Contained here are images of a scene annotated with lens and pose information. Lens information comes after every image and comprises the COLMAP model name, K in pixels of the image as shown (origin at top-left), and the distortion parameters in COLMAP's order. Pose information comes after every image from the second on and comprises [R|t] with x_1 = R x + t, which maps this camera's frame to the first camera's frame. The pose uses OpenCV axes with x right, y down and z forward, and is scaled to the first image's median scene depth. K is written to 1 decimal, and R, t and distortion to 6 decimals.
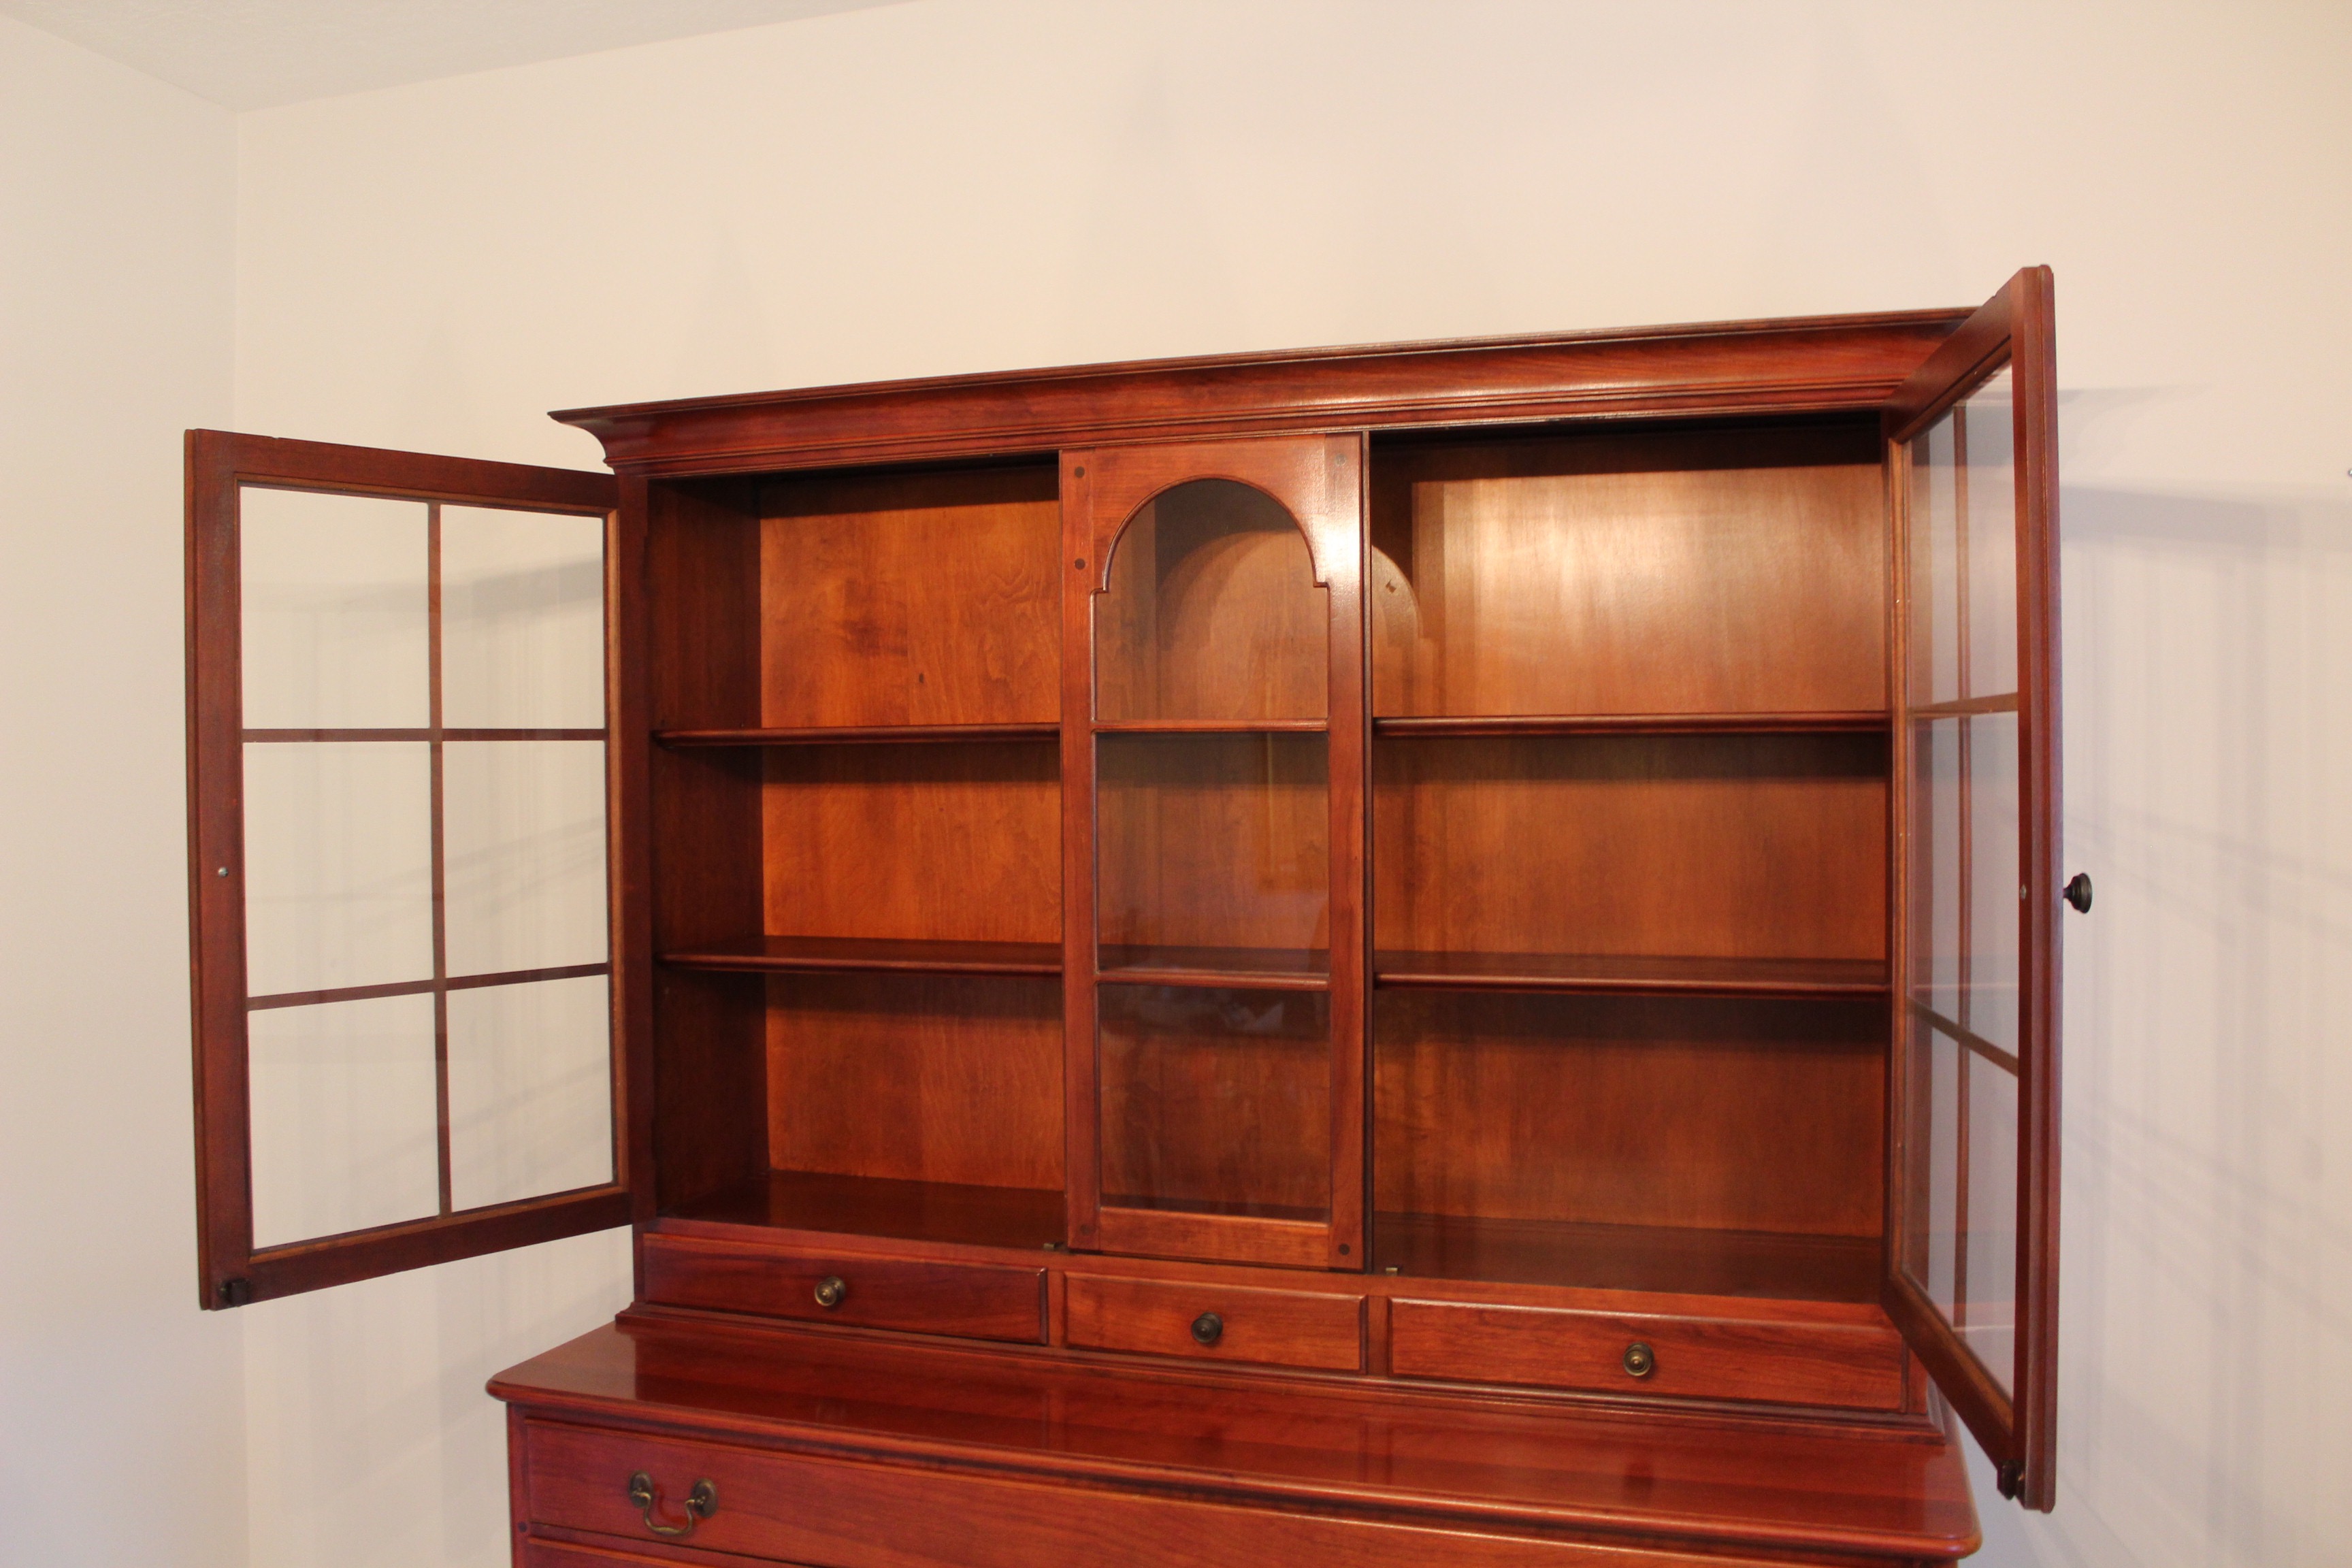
lens RADIAL K [[1964.2, 0, 1176.0], [0, 1964.2, 784.0], [0, 0, 1]] dist [-0.142795, 0.088346]
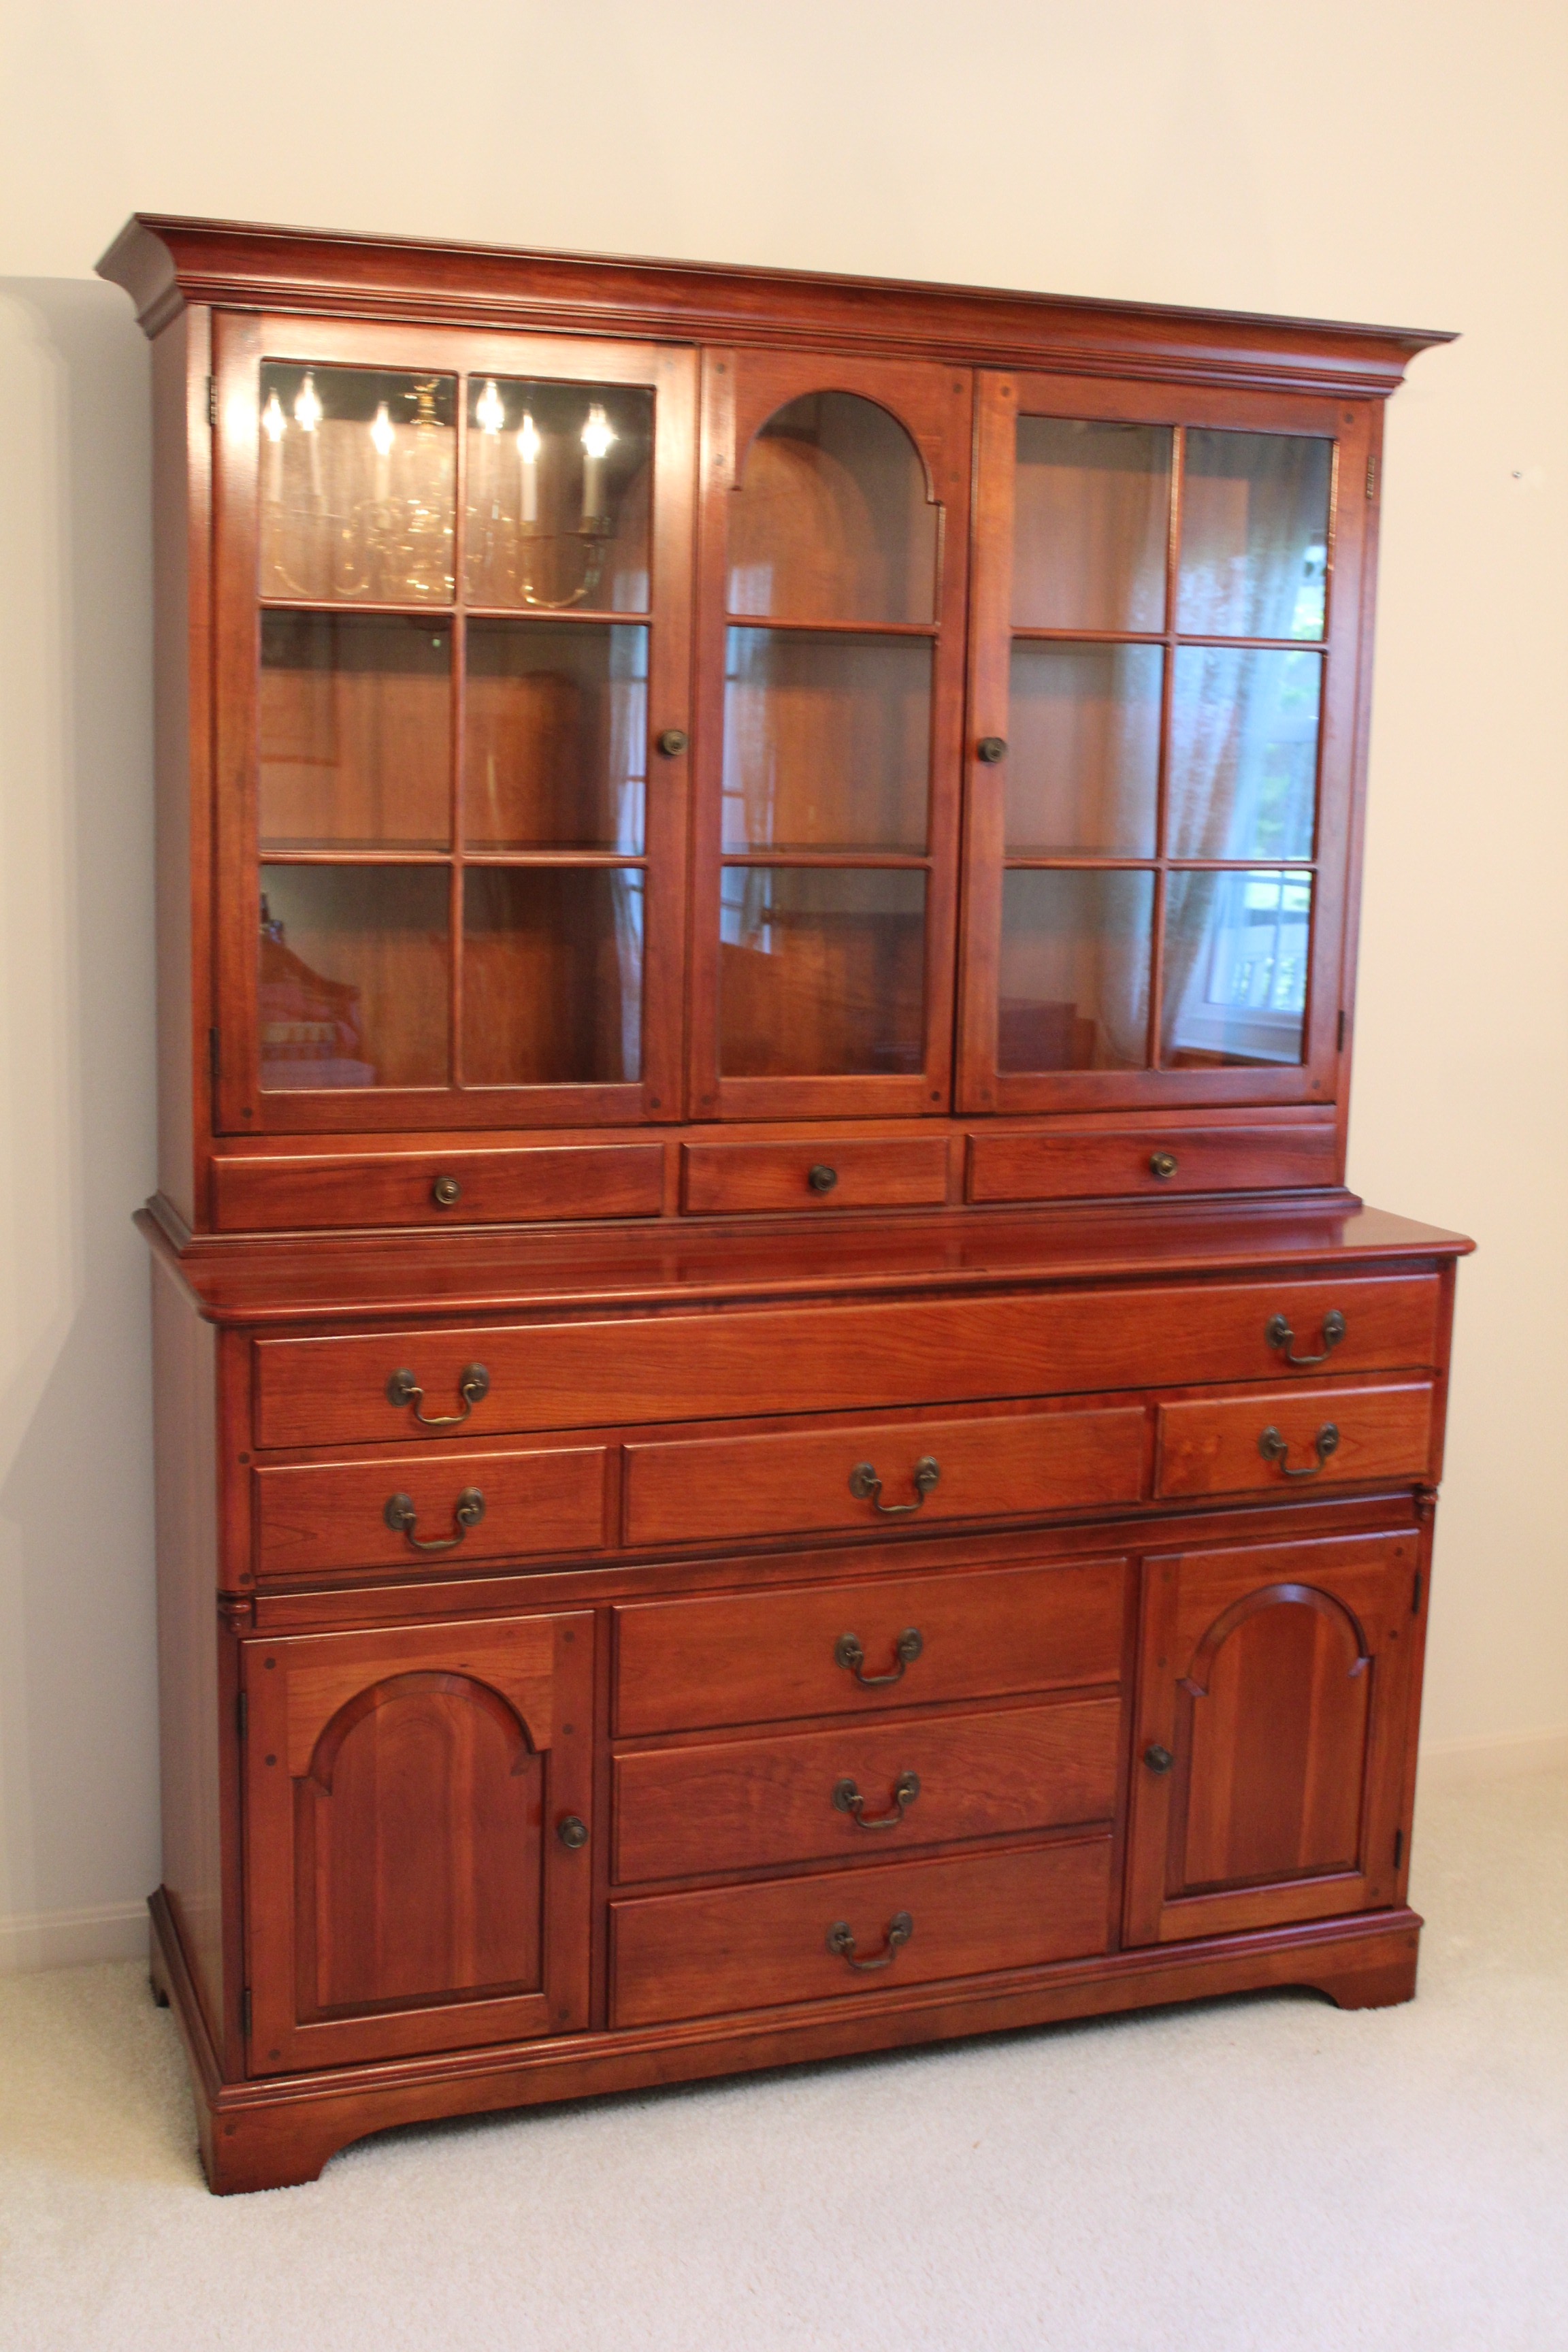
lens RADIAL K [[2675.1, 0, 784.0], [0, 2675.1, 1176.0], [0, 0, 1]] dist [-0.122444, 0.042223]
pose [[0.777476, -0.074674, 0.624464, -0.947083], [-0.026950, 0.988058, 0.151706, 0.049252], [-0.628335, -0.134777, 0.766179, -0.147744]]
